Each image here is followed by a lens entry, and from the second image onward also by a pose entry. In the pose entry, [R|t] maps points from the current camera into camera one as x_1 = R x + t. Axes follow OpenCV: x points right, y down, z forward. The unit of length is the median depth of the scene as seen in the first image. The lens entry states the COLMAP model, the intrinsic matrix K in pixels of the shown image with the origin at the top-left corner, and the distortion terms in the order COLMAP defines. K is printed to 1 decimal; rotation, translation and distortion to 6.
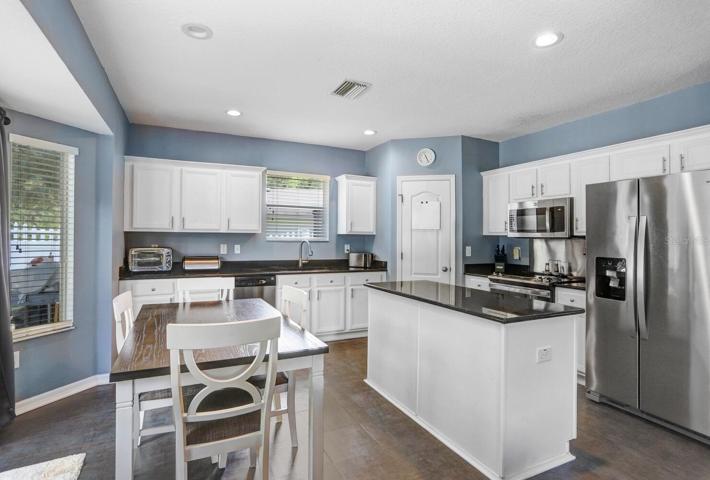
lens RADIAL K [[370.0, 0, 355.0], [0, 370.0, 240.0], [0, 0, 1]] dist [-0.001225, -0.000144]
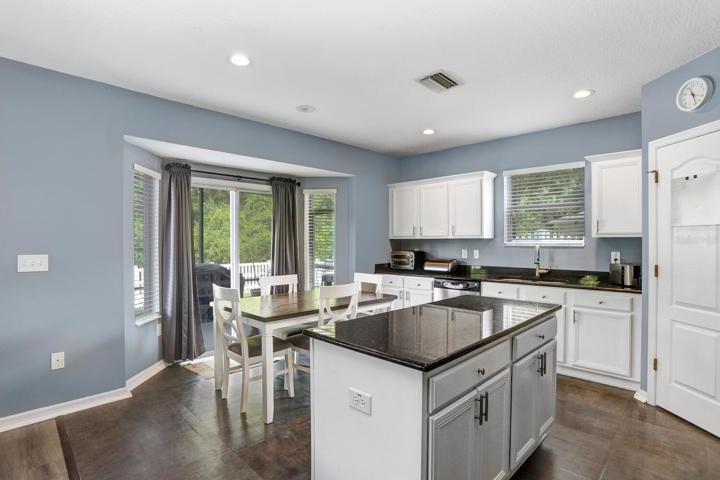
lens RADIAL K [[393.3, 0, 360.0], [0, 393.3, 240.0], [0, 0, 1]] dist [0.145494, 0.000244]
pose [[0.377965, -0.015316, -0.925693, 0.597819], [0.002227, 0.999875, -0.015634, 0.002038], [0.925817, 0.003848, 0.377952, 0.289937]]
